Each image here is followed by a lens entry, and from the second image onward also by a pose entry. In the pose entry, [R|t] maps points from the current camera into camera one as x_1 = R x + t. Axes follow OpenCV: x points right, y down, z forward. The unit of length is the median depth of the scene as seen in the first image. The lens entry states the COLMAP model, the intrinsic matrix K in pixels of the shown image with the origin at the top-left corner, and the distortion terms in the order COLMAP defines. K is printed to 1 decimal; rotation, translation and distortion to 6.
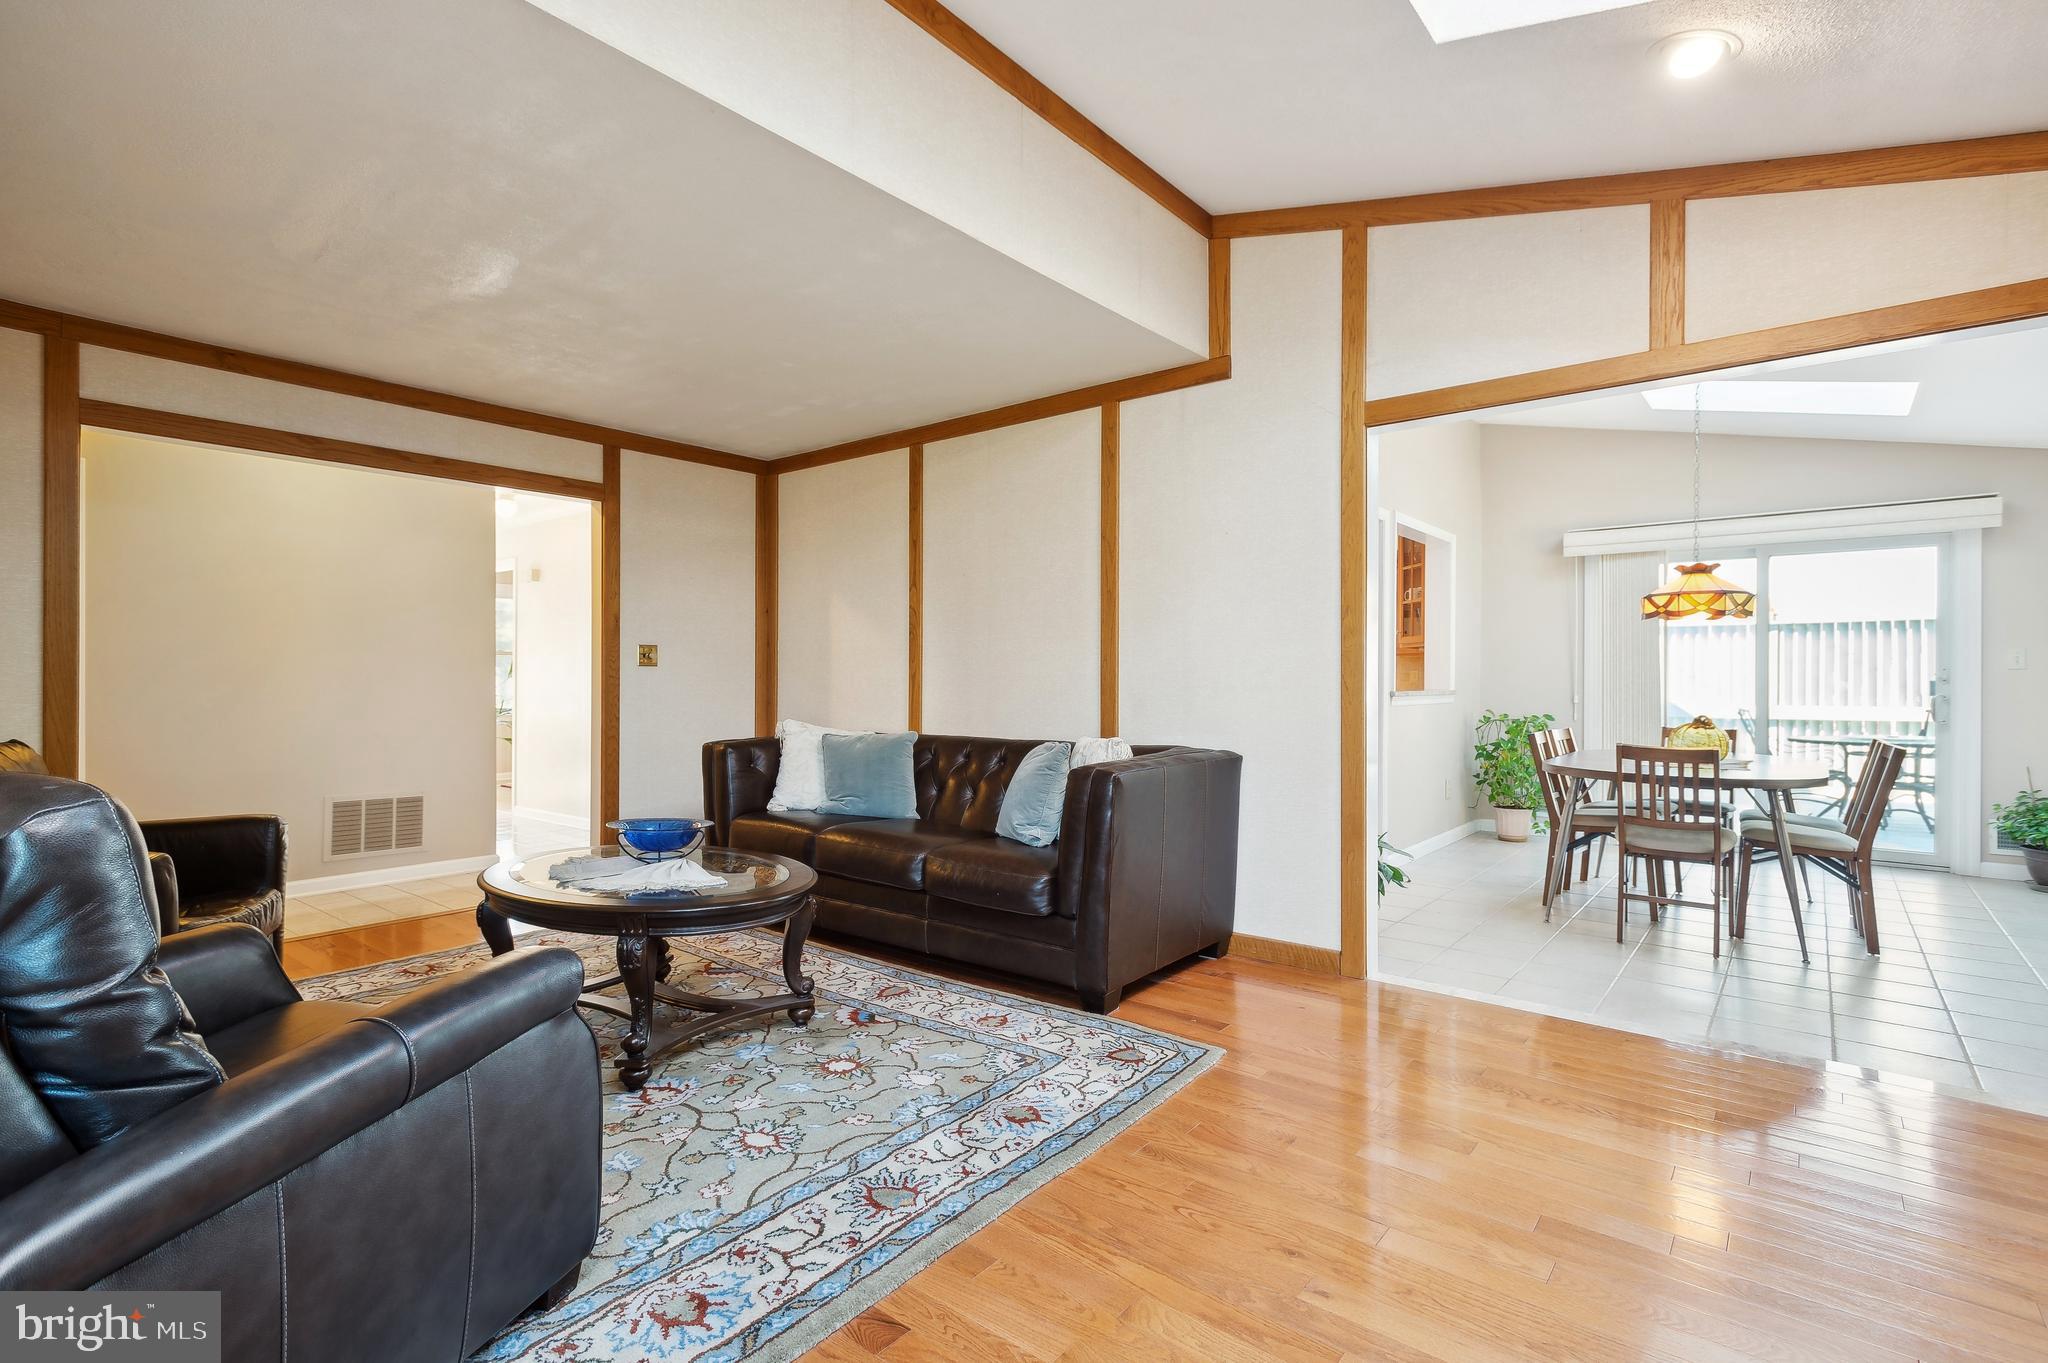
lens RADIAL K [[946.2, 0, 1024.0], [0, 946.2, 681.5], [0, 0, 1]] dist [0.013093, 0.000134]
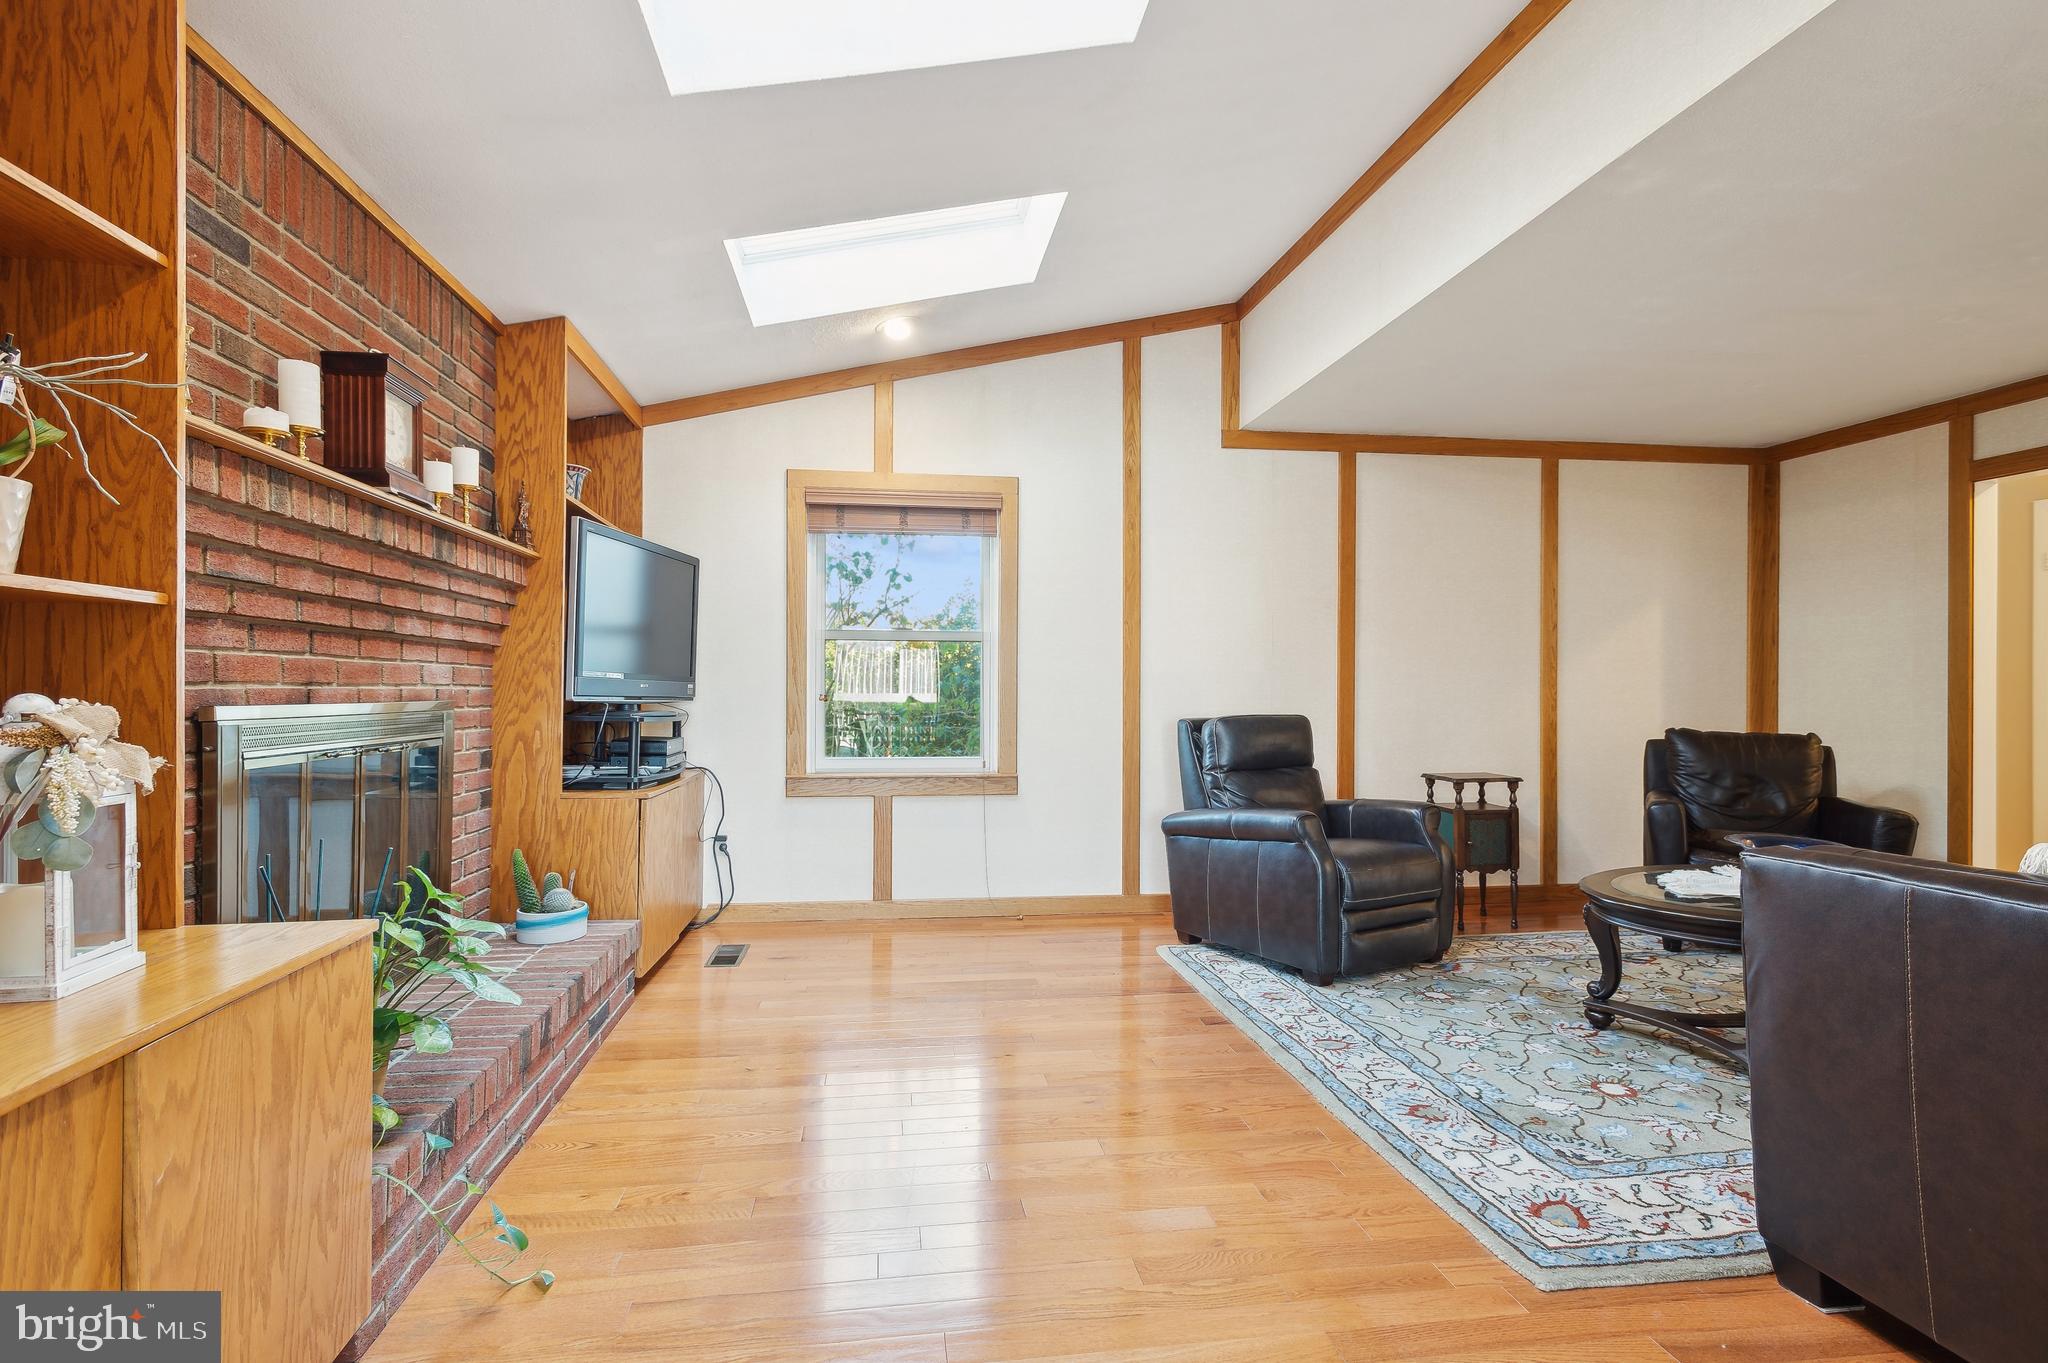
lens RADIAL K [[977.5, 0, 1024.5], [0, 977.5, 670.7], [0, 0, 1]] dist [-0.018843, -0.000269]
pose [[-0.668282, -0.016584, -0.743723, 1.020355], [-0.011290, 0.999862, -0.012150, -0.001481], [0.743822, 0.000277, -0.668377, 1.306801]]
